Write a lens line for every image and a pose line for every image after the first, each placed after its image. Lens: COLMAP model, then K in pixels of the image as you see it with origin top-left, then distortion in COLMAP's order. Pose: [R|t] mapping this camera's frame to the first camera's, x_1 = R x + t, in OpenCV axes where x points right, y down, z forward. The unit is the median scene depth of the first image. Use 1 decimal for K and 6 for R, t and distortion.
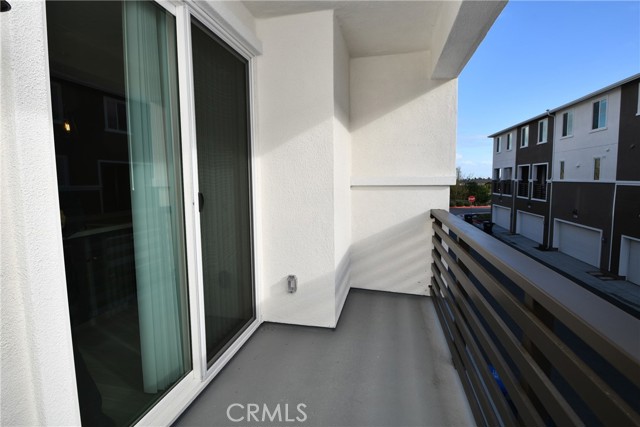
lens RADIAL K [[318.3, 0, 318.3], [0, 318.3, 211.0], [0, 0, 1]] dist [-0.017502, -0.001355]
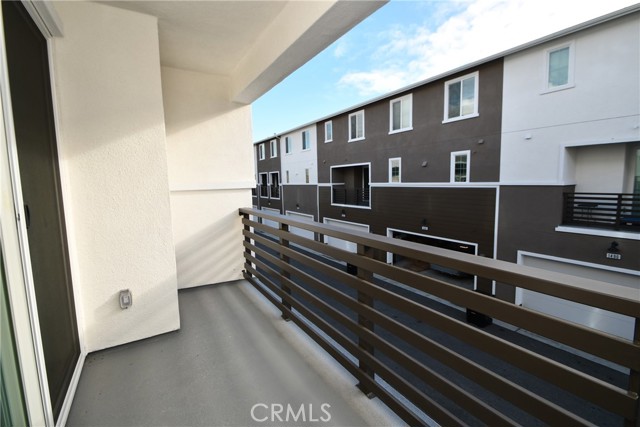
lens RADIAL K [[281.4, 0, 319.9], [0, 281.4, 211.1], [0, 0, 1]] dist [0.001147, -0.009164]
pose [[0.699171, -0.082710, 0.710155, -0.195088], [0.087509, 0.995717, 0.029813, 0.000359], [-0.709579, 0.041301, 0.703414, 0.014613]]
